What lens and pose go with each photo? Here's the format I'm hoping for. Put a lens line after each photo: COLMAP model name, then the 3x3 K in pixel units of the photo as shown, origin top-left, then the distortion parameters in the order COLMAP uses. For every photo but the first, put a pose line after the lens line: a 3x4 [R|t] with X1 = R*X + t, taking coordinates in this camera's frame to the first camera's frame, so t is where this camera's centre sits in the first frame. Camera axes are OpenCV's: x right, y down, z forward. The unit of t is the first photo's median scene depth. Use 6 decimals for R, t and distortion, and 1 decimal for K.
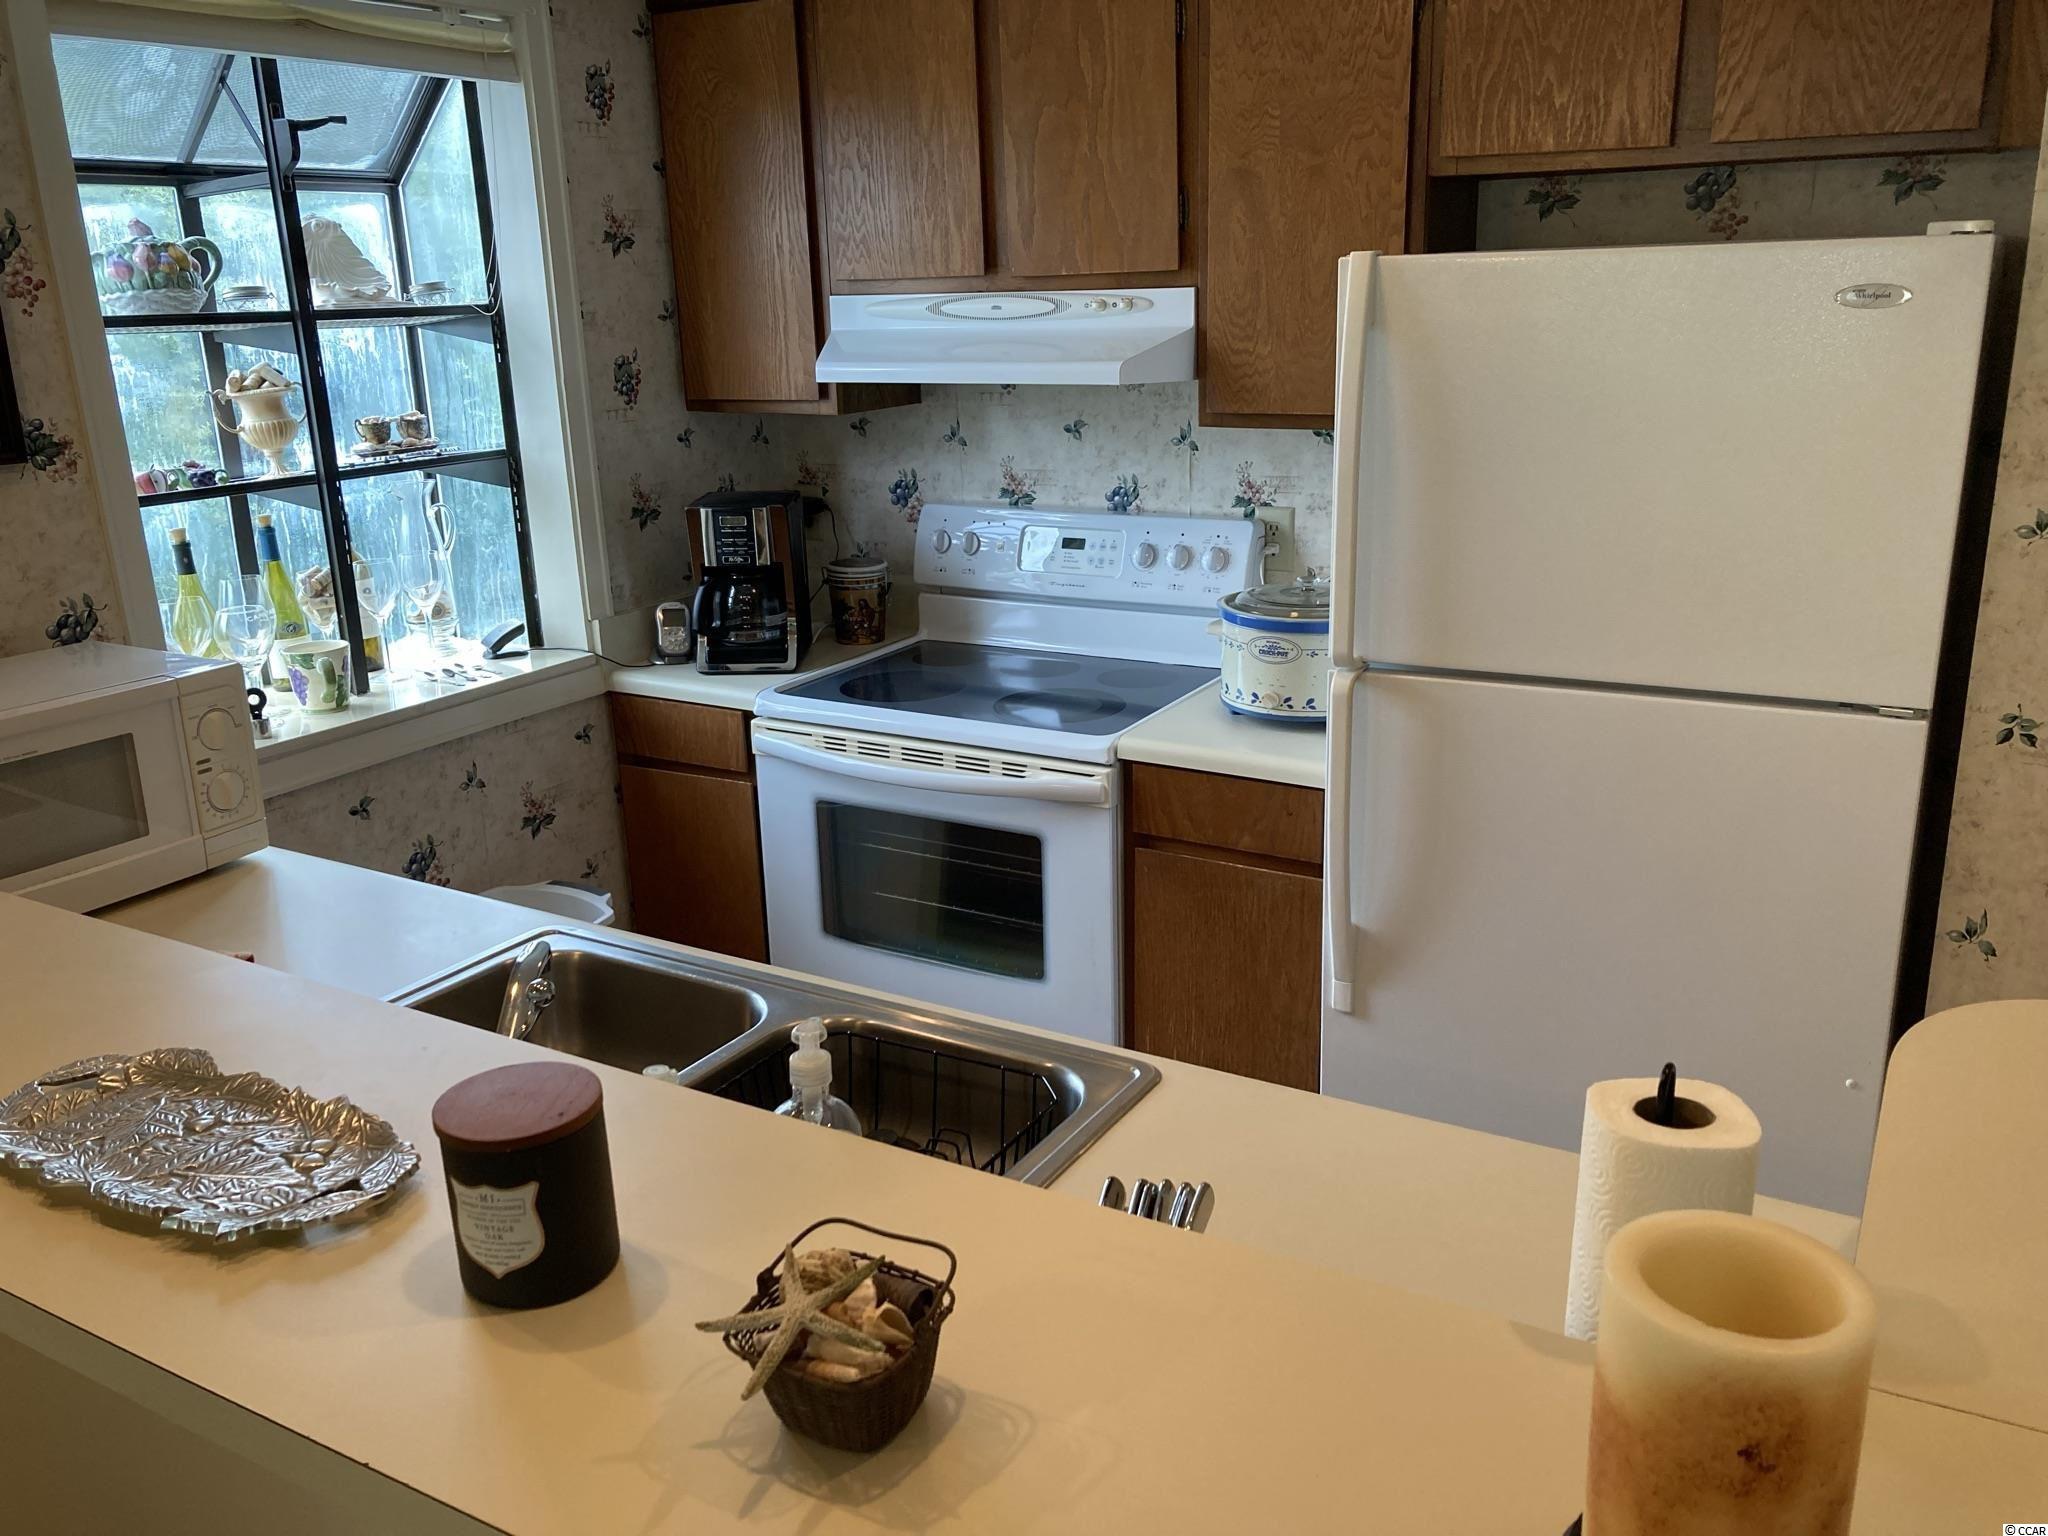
lens RADIAL K [[1654.1, 0, 1017.3], [0, 1654.1, 772.2], [0, 0, 1]] dist [-0.005089, 0.009158]
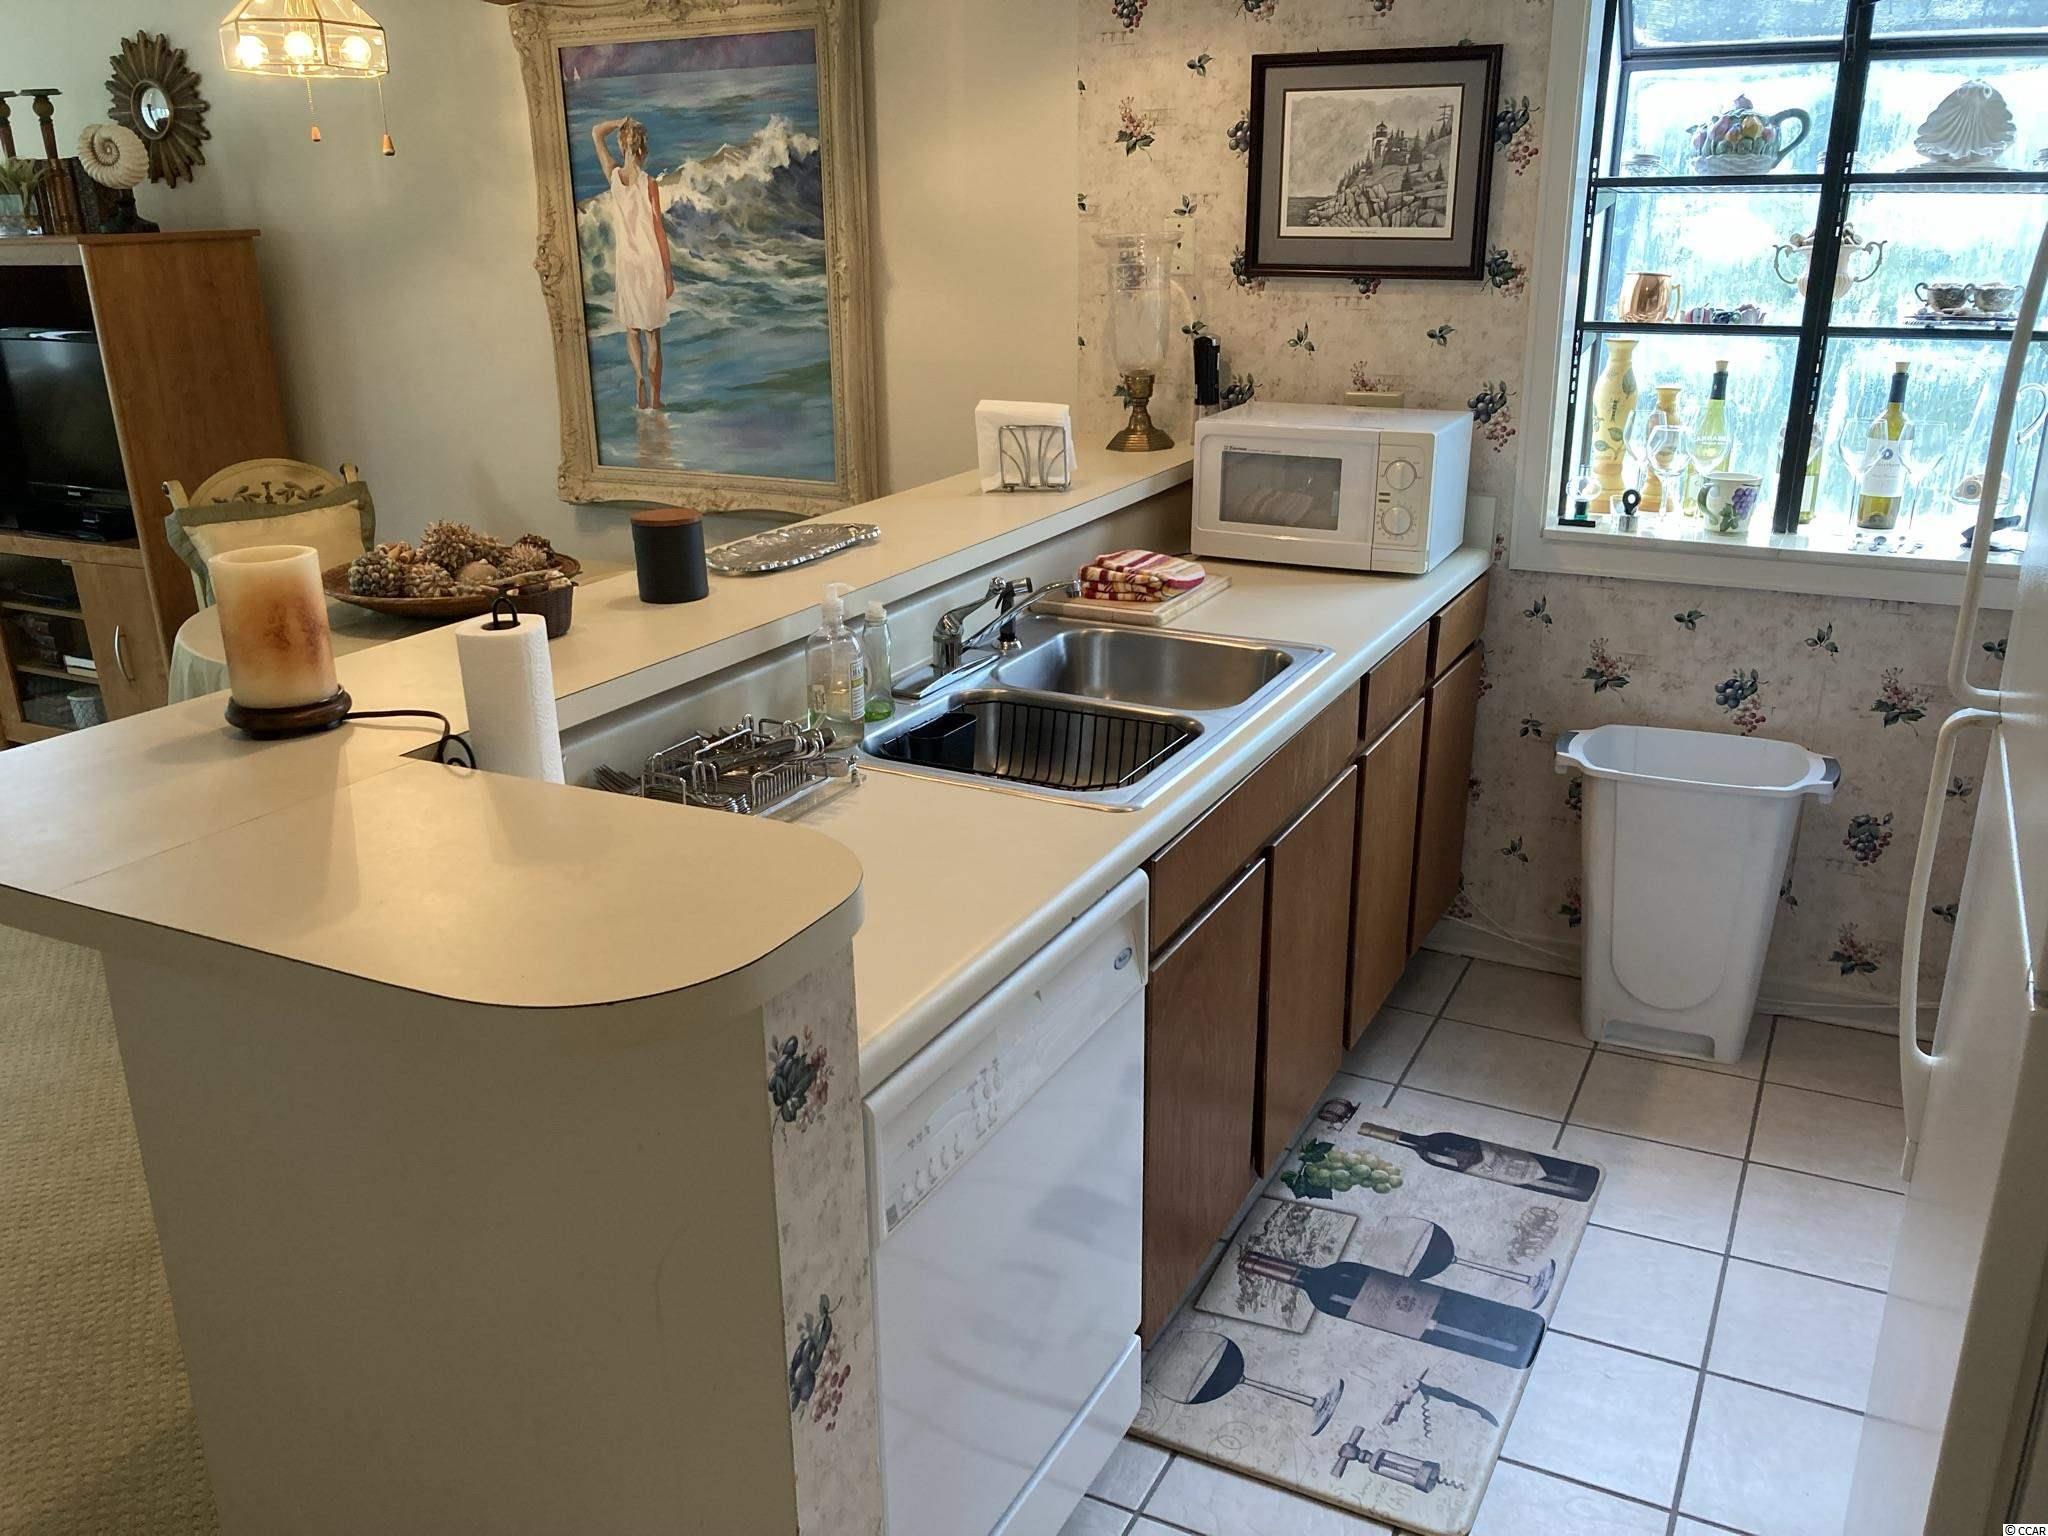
lens RADIAL K [[1692.3, 0, 1022.6], [0, 1692.3, 789.1], [0, 0, 1]] dist [0.005017, 0.005317]
pose [[0.057352, 0.356883, -0.932387, 0.680086], [-0.279475, 0.902324, 0.328186, -0.121420], [0.958439, 0.241756, 0.151490, 0.383497]]
